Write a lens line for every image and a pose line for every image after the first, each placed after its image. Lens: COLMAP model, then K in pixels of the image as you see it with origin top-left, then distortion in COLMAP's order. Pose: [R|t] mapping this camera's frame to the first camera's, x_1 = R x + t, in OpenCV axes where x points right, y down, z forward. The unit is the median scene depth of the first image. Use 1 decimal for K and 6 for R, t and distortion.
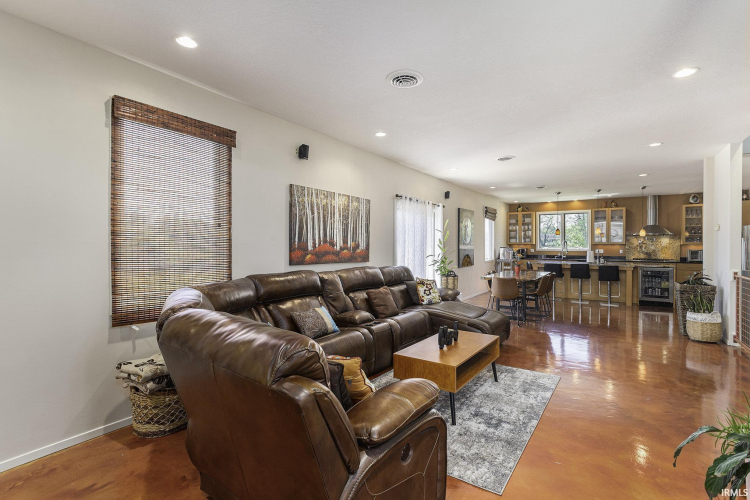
lens RADIAL K [[353.9, 0, 375.0], [0, 353.9, 250.0], [0, 0, 1]] dist [-0.001556, -0.000249]
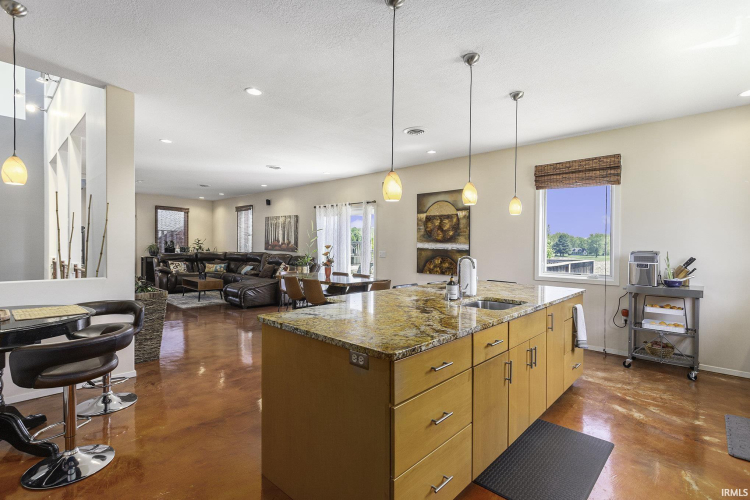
lens RADIAL K [[360.8, 0, 375.0], [0, 360.8, 250.0], [0, 0, 1]] dist [0.000595, 0.000417]
pose [[-0.156027, 0.011617, -0.987685, 1.613327], [-0.026141, 0.999532, 0.015886, -0.012827], [0.987407, 0.028298, -0.155650, 1.631755]]
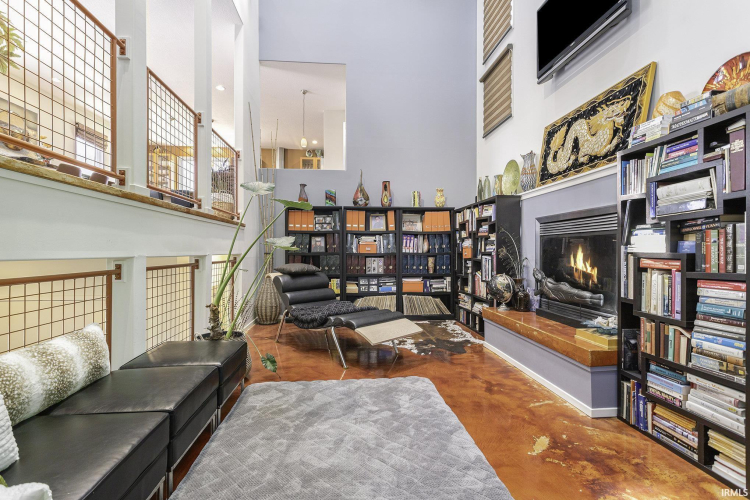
lens RADIAL K [[360.8, 0, 375.0], [0, 360.8, 250.0], [0, 0, 1]] dist [0.000595, 0.000417]
pose [[0.770788, -0.001961, 0.637089, 0.591214], [0.013792, 0.999812, -0.013609, 0.336409], [-0.636943, 0.019276, 0.770670, -0.048161]]
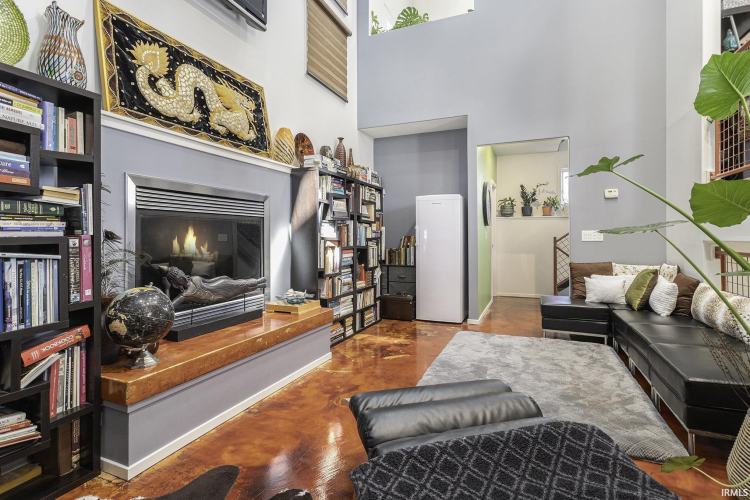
lens RADIAL K [[366.6, 0, 374.9], [0, 366.6, 236.5], [0, 0, 1]] dist [-0.002346, -0.000006]
pose [[-0.982274, -0.004442, -0.187399, 1.152272], [-0.007277, 0.999869, 0.014443, 0.325293], [0.187310, 0.015551, -0.982178, 0.788960]]
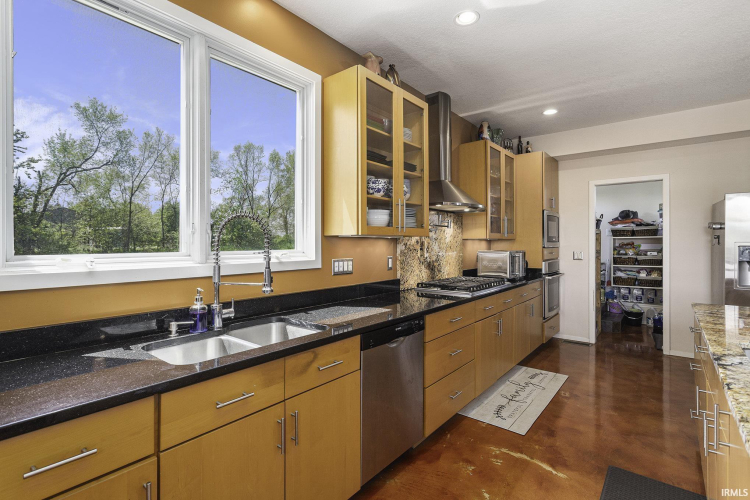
lens RADIAL K [[360.8, 0, 374.7], [0, 360.8, 242.7], [0, 0, 1]] dist [0.000897, -0.000267]
pose [[0.083942, 0.001220, 0.996470, 0.825766], [0.017684, 0.999840, -0.002714, -0.023402], [-0.996314, 0.017849, 0.083907, 1.989482]]
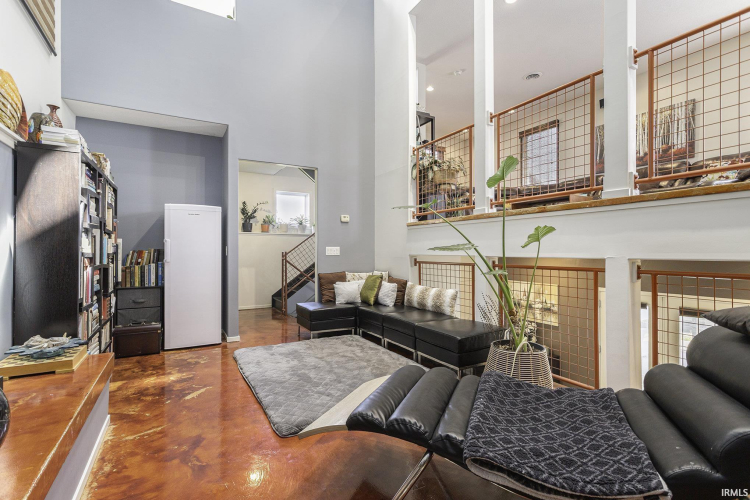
lens RADIAL K [[360.8, 0, 375.0], [0, 360.8, 250.0], [0, 0, 1]] dist [0.000595, 0.000417]
pose [[-0.448204, -0.009170, -0.893884, 1.365146], [-0.018886, 0.999821, -0.000787, 0.327455], [0.893732, 0.016529, -0.448297, 0.638206]]
